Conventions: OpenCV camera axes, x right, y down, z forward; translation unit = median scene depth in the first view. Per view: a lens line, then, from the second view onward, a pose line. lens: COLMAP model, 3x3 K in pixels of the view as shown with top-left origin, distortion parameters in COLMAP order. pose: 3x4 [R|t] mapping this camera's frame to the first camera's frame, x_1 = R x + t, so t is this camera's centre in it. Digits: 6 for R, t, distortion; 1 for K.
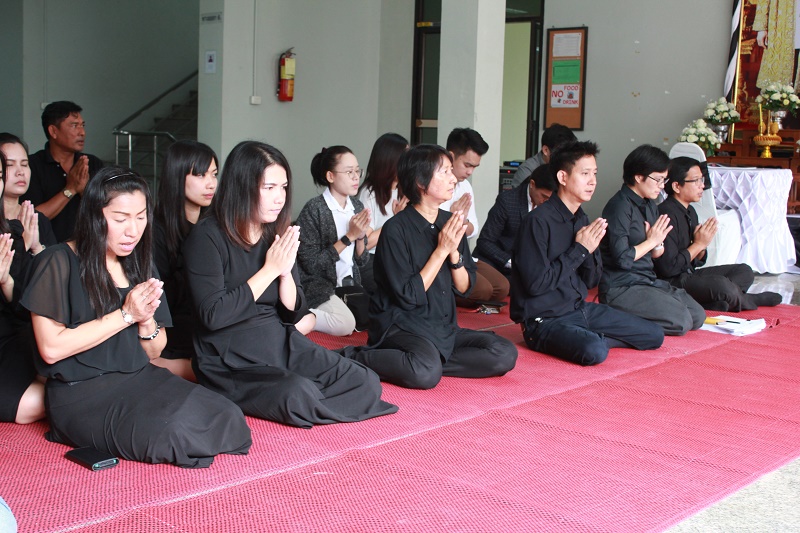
lens RADIAL K [[1082.7, 0, 400.0], [0, 1082.7, 266.5], [0, 0, 1]] dist [-0.053645, 0.077251]
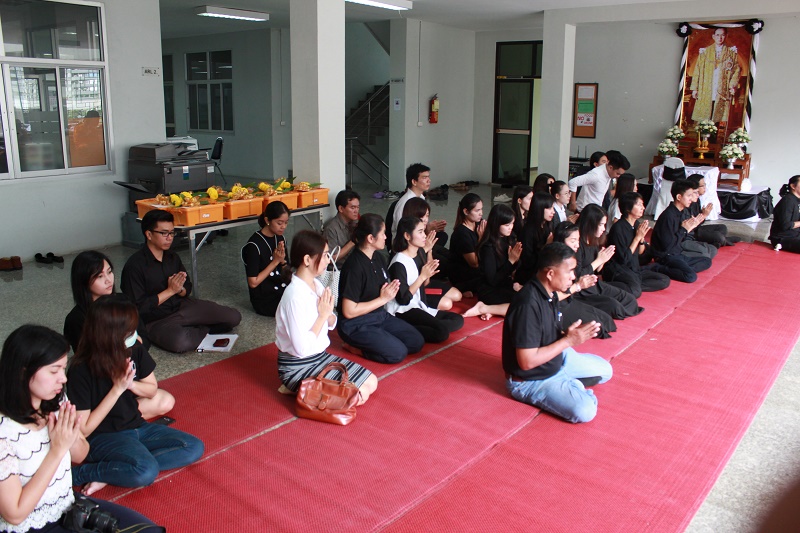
lens RADIAL K [[669.5, 0, 400.0], [0, 669.5, 266.5], [0, 0, 1]] dist [-0.160740, 0.137488]
pose [[0.999088, -0.031531, 0.028788, -0.329443], [0.027529, 0.991112, 0.130149, -0.096412], [-0.032636, -0.129238, 0.991076, -0.250032]]
